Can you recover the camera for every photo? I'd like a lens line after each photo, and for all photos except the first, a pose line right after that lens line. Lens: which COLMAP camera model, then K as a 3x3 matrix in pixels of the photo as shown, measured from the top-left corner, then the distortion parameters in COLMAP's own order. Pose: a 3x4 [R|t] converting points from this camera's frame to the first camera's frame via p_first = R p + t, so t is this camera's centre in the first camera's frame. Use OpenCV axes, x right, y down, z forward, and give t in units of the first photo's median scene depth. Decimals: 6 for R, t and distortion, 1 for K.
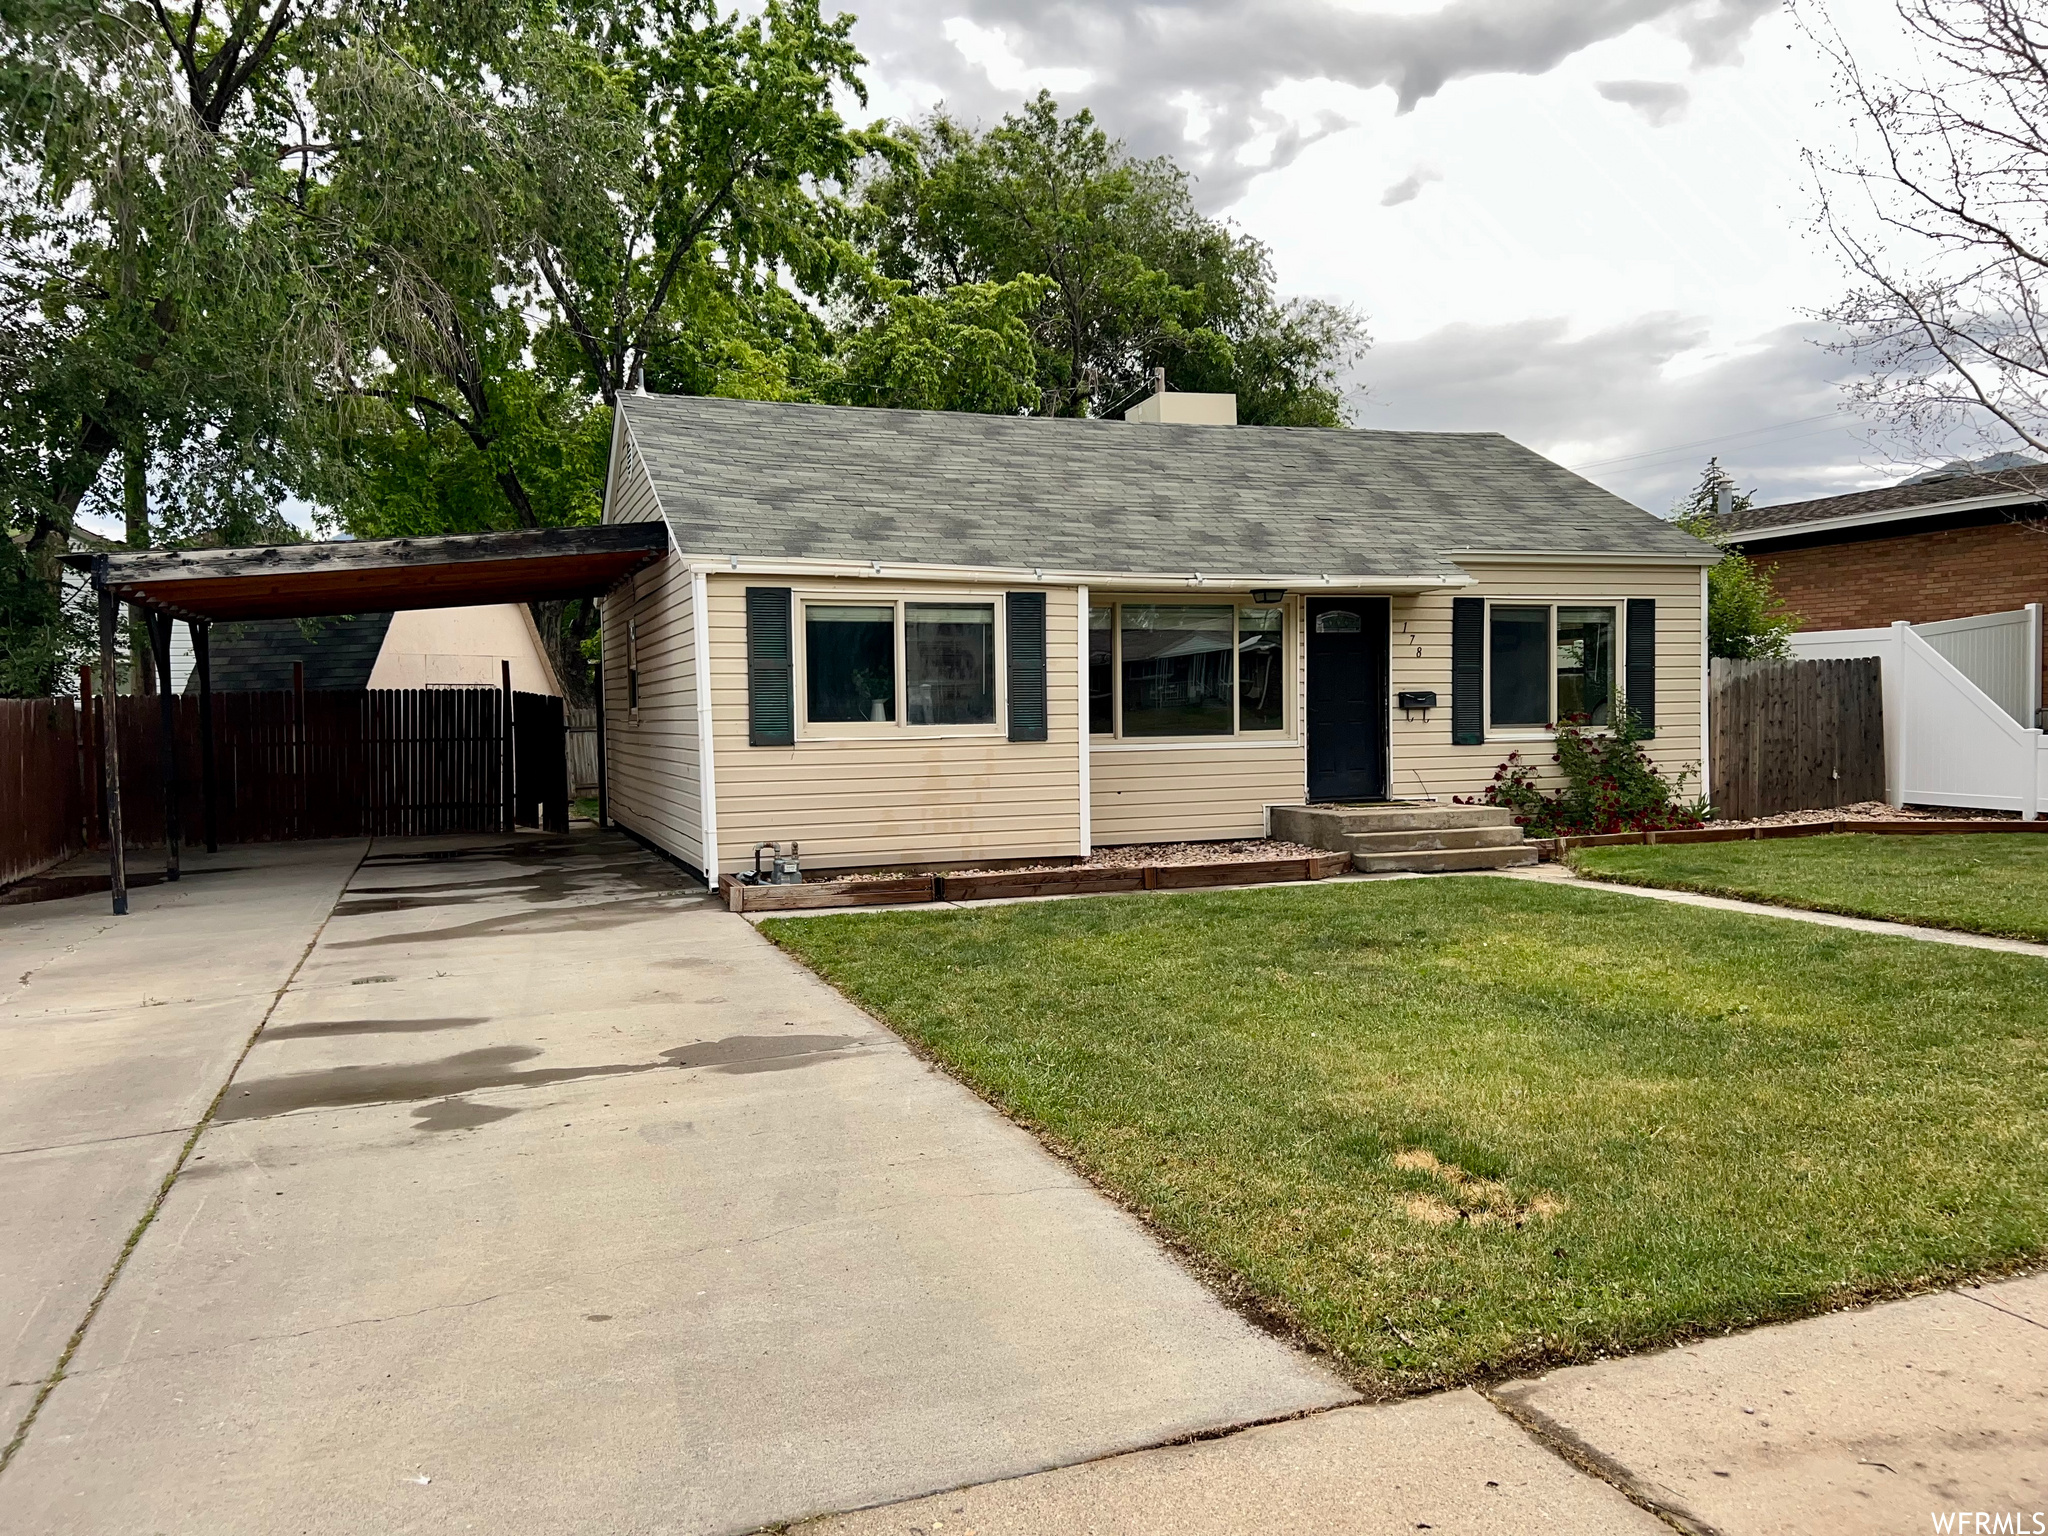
lens RADIAL K [[1540.7, 0, 1010.7], [0, 1540.7, 766.7], [0, 0, 1]] dist [0.067013, -0.079020]
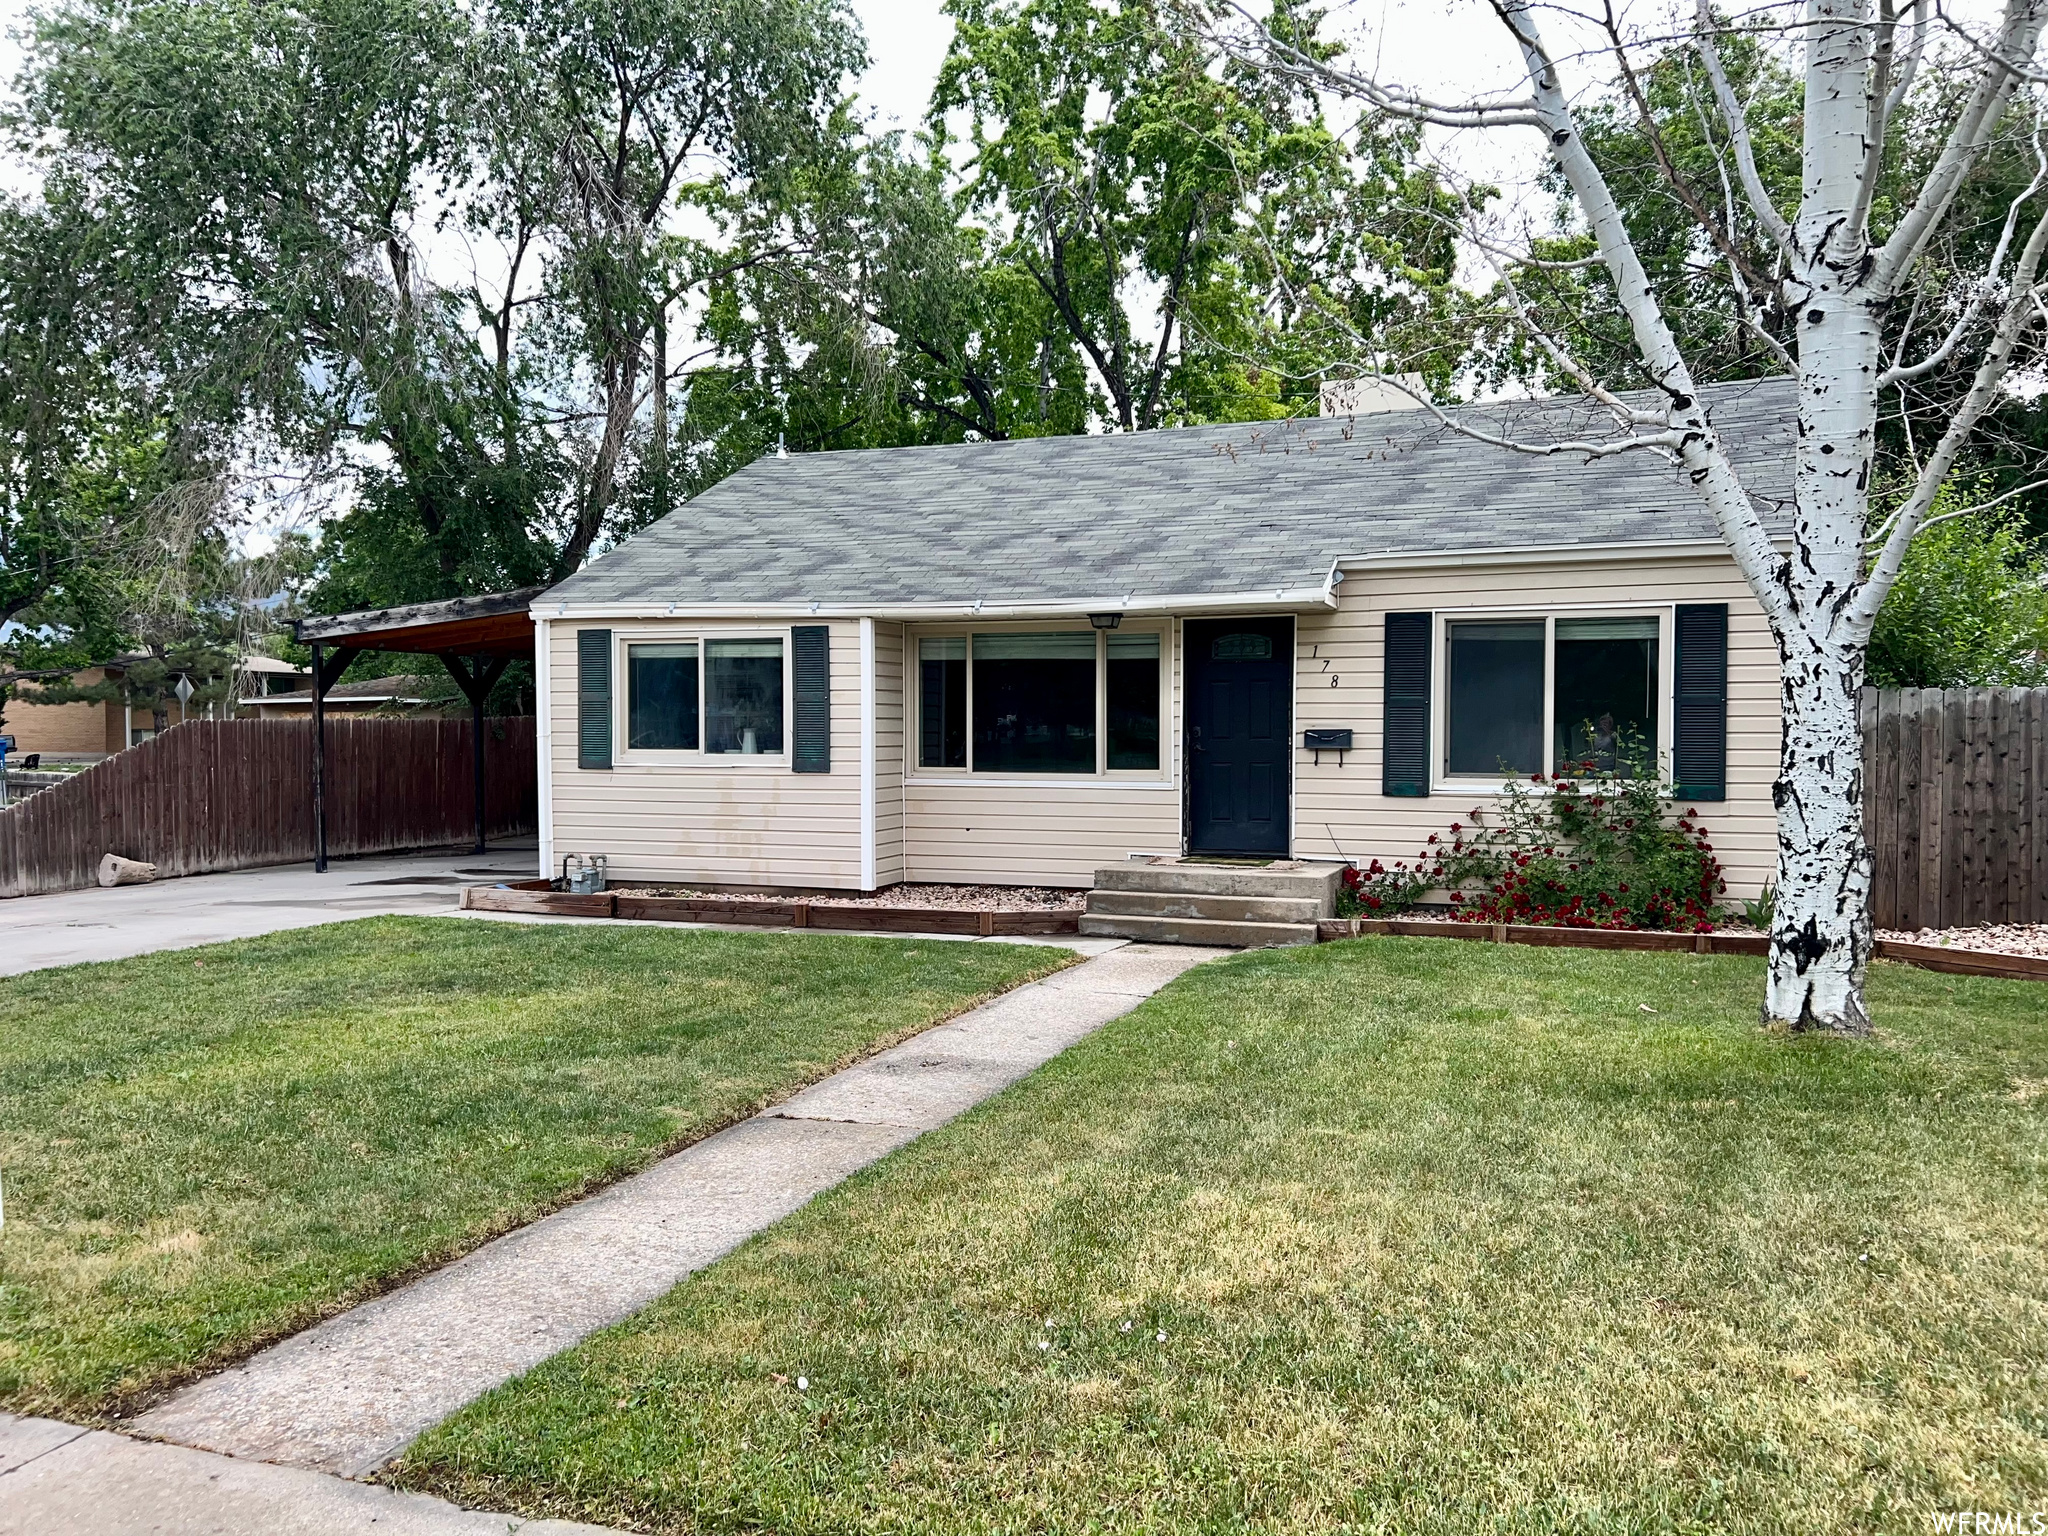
lens RADIAL K [[1540.7, 0, 1023.2], [0, 1540.7, 762.1], [0, 0, 1]] dist [0.067013, -0.079020]
pose [[0.766377, 0.029494, -0.641714, 0.708095], [-0.037868, 0.999282, 0.000704, -0.027122], [0.641274, 0.023761, 0.766944, 0.285781]]
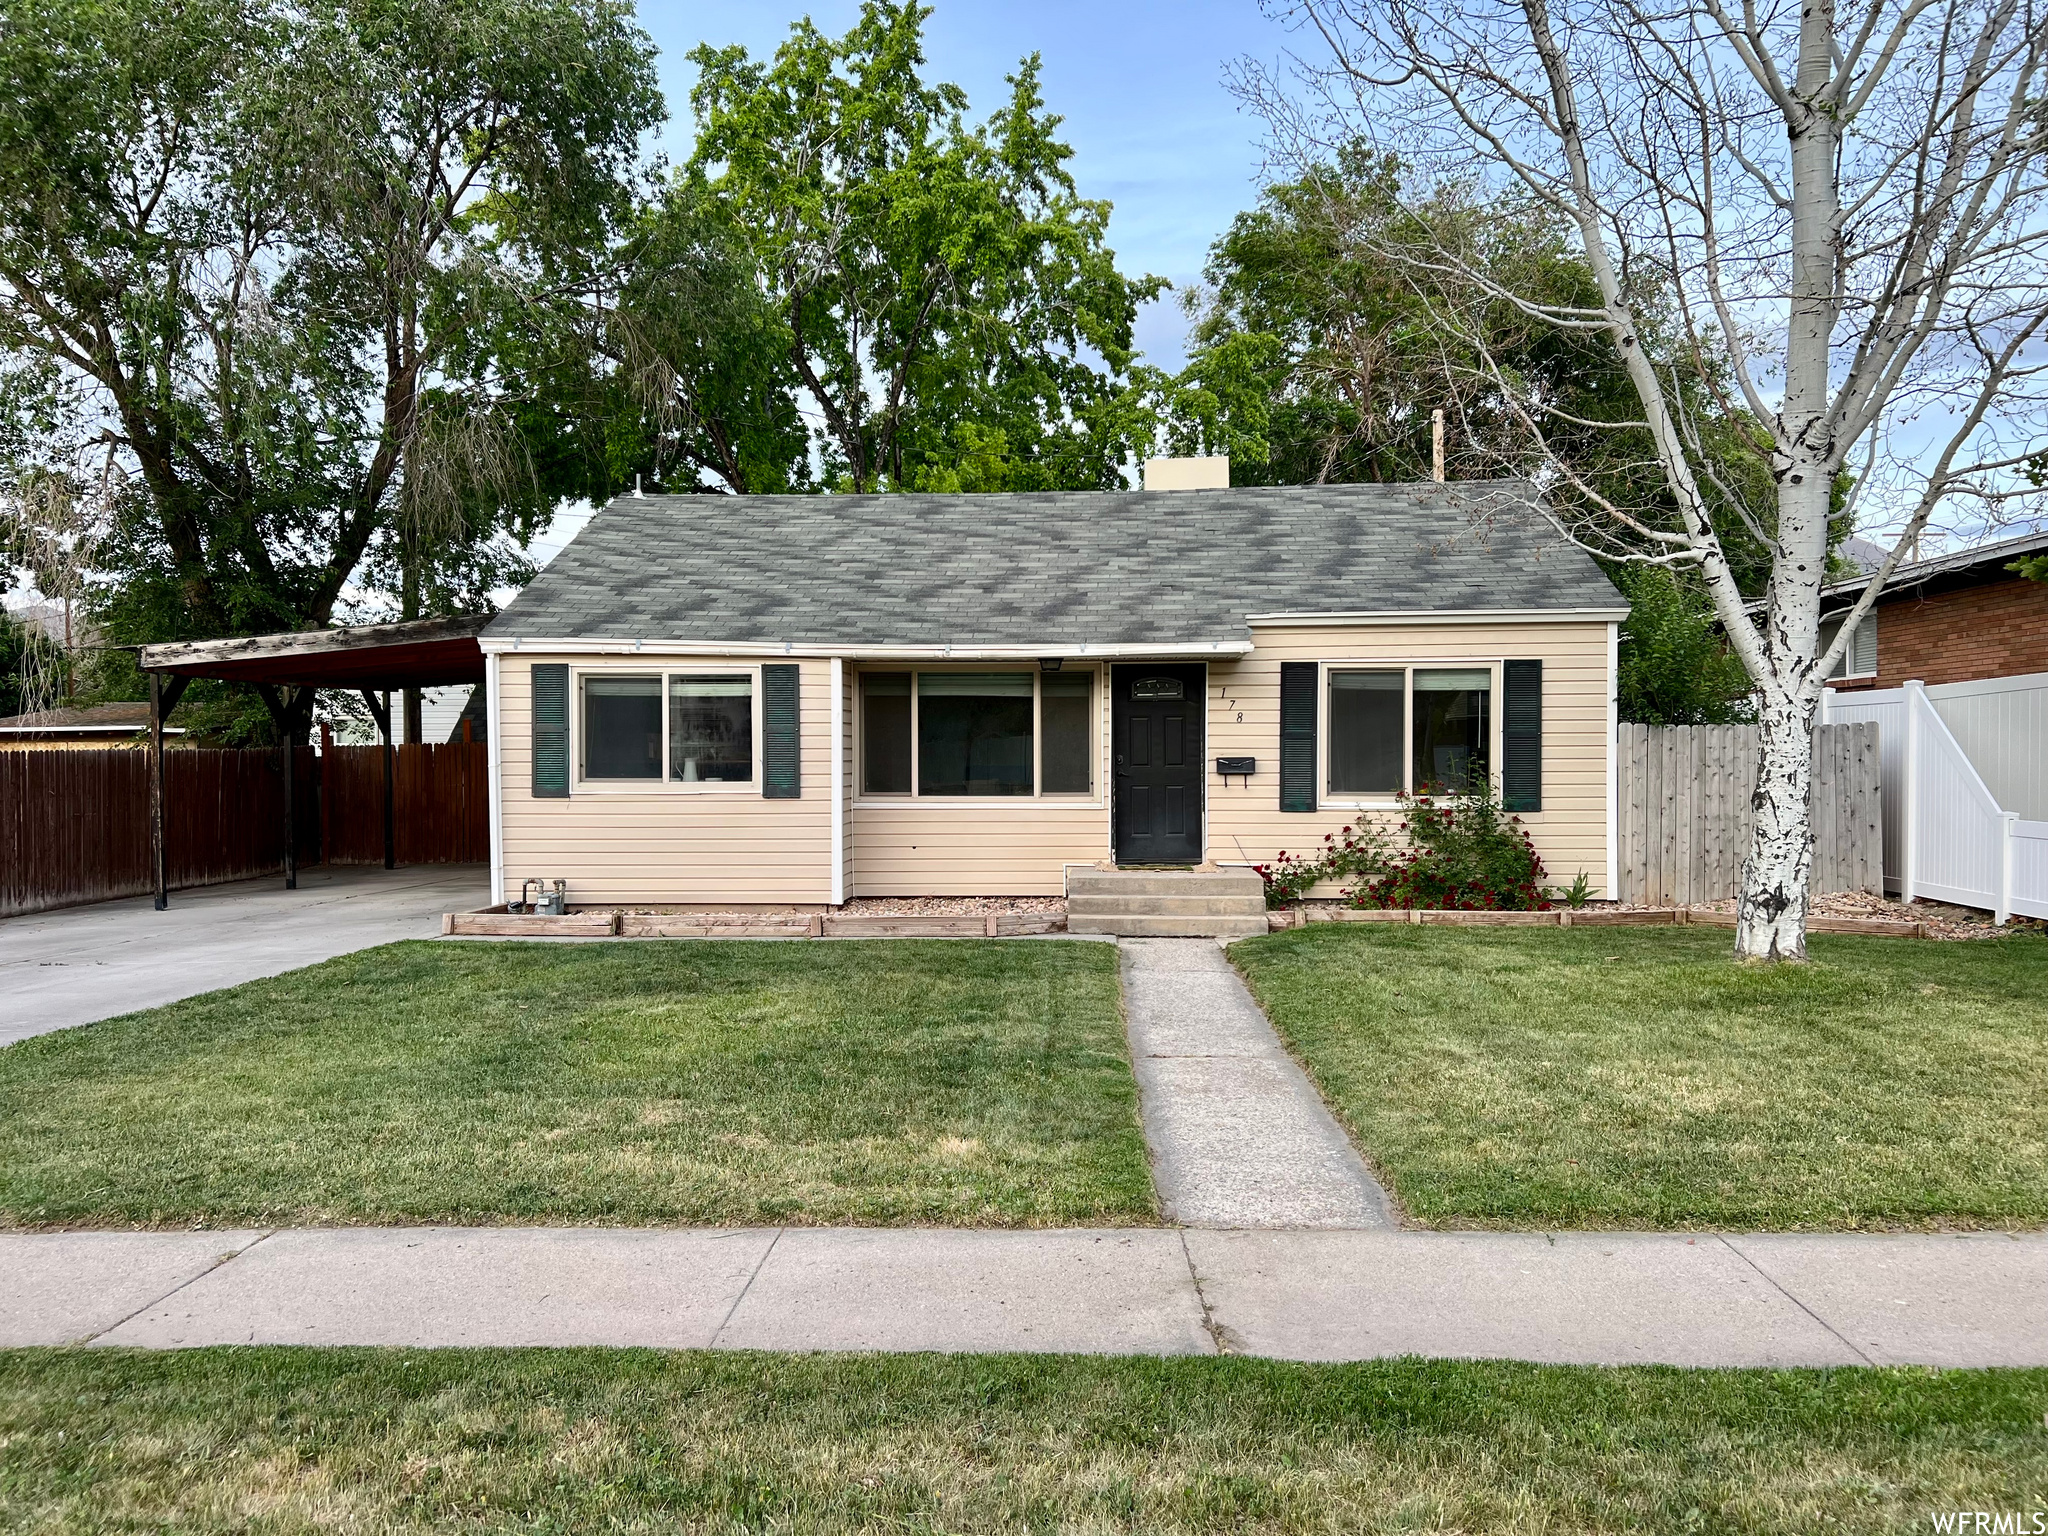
lens RADIAL K [[1540.7, 0, 1016.1], [0, 1540.7, 775.6], [0, 0, 1]] dist [0.067013, -0.079020]
pose [[0.920623, 0.017419, -0.390063, 0.552085], [-0.026958, 0.999456, -0.018994, -0.014947], [0.389520, 0.028002, 0.920592, 0.038979]]
